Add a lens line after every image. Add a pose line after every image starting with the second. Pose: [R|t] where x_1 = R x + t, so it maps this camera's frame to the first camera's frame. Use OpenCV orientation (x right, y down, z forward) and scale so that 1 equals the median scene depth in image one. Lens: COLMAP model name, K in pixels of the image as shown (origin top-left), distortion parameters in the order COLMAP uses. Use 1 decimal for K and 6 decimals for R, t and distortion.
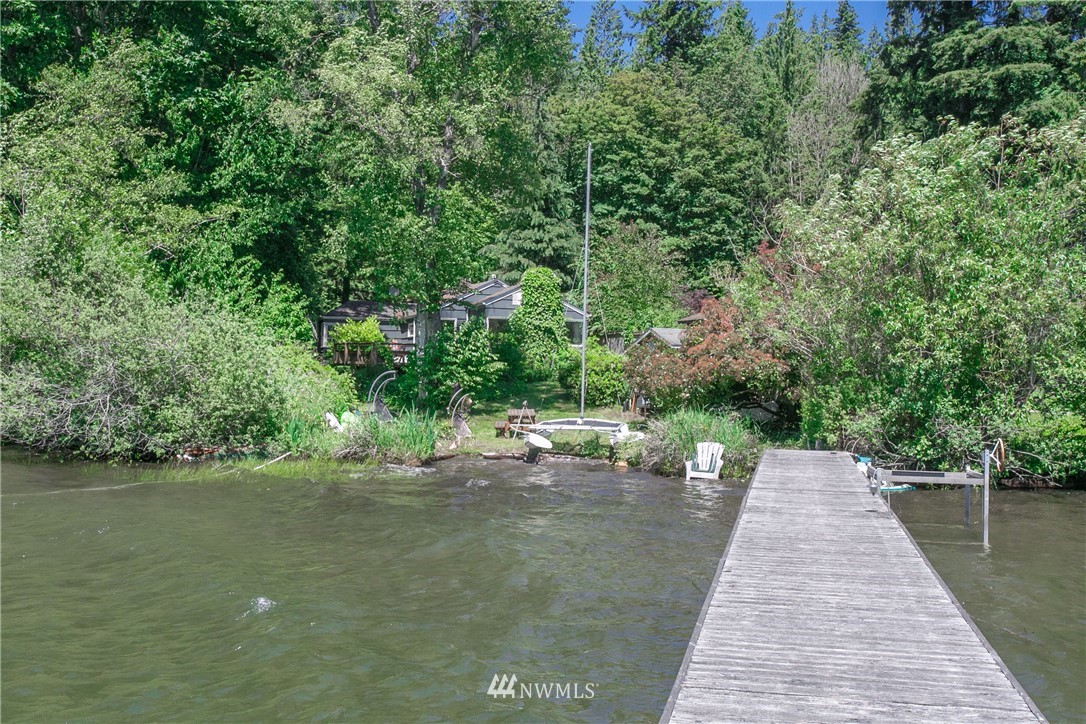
lens RADIAL K [[1169.7, 0, 542.1], [0, 1169.7, 363.2], [0, 0, 1]] dist [0.012372, 0.000000]
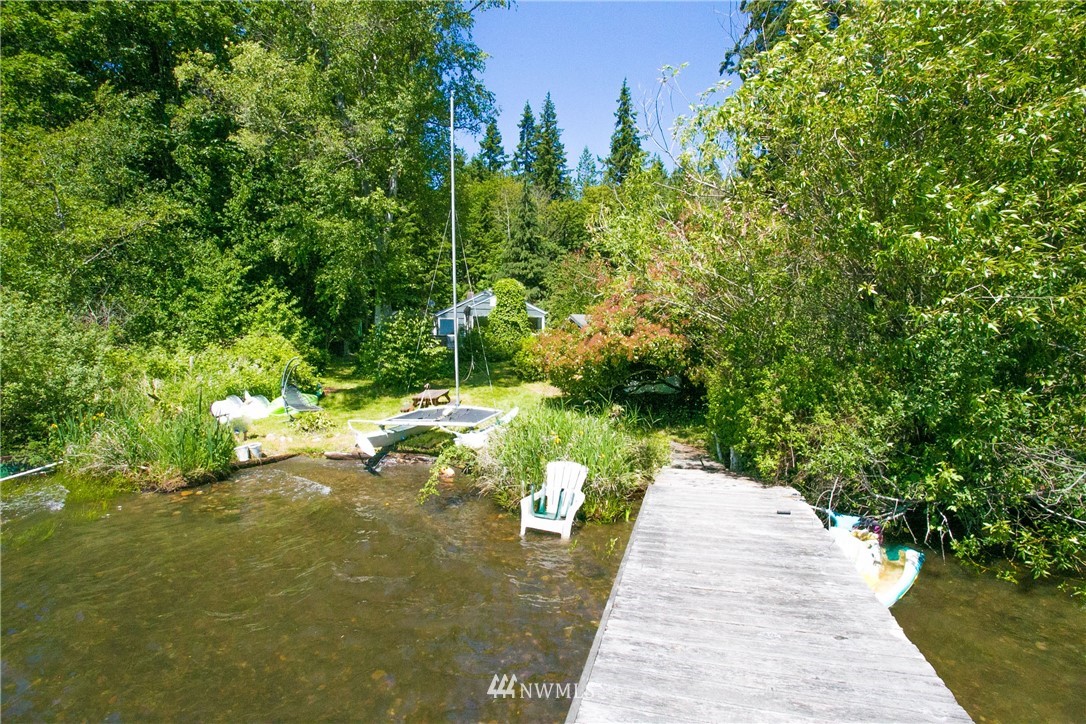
lens RADIAL K [[526.2, 0, 545.0], [0, 526.2, 356.0], [0, 0, 1]] dist [-0.043685, 0.001035]
pose [[0.997836, -0.021479, -0.062143, 0.127447], [0.022324, 0.999667, 0.012931, 0.005139], [0.061844, -0.014290, 0.997983, 0.604571]]
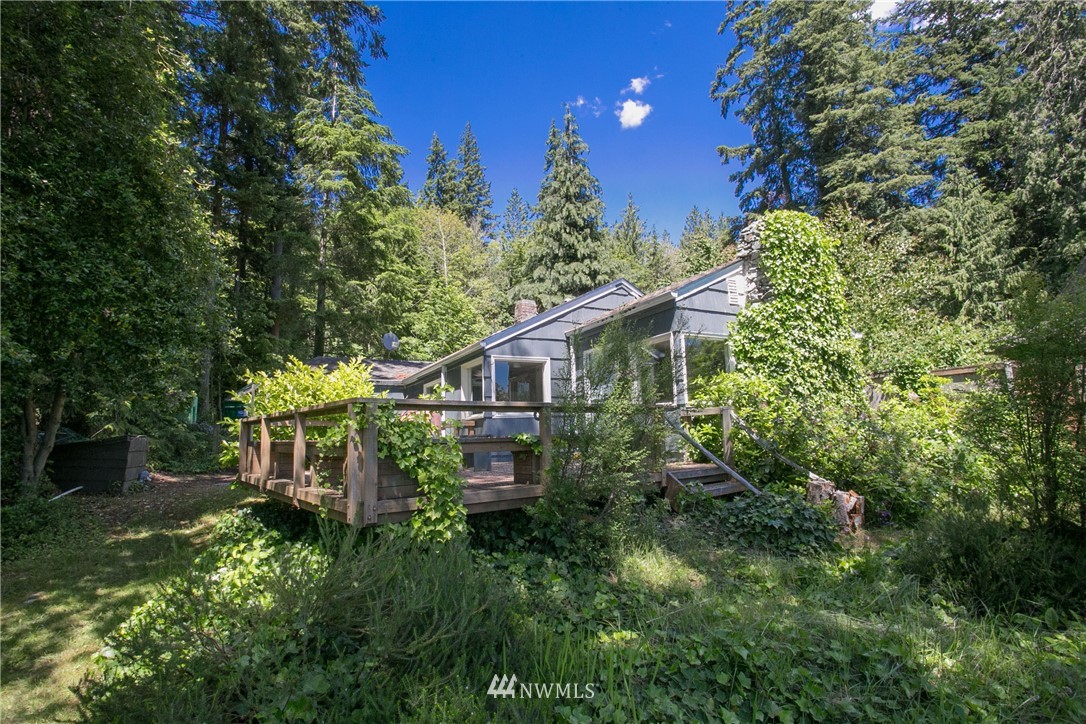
lens RADIAL K [[526.2, 0, 543.3], [0, 526.2, 357.1], [0, 0, 1]] dist [-0.043685, 0.001035]
pose [[0.979574, -0.016711, 0.200387, -0.198019], [0.045840, 0.988860, -0.141617, -0.015881], [-0.195788, 0.147910, 0.969427, 1.370213]]
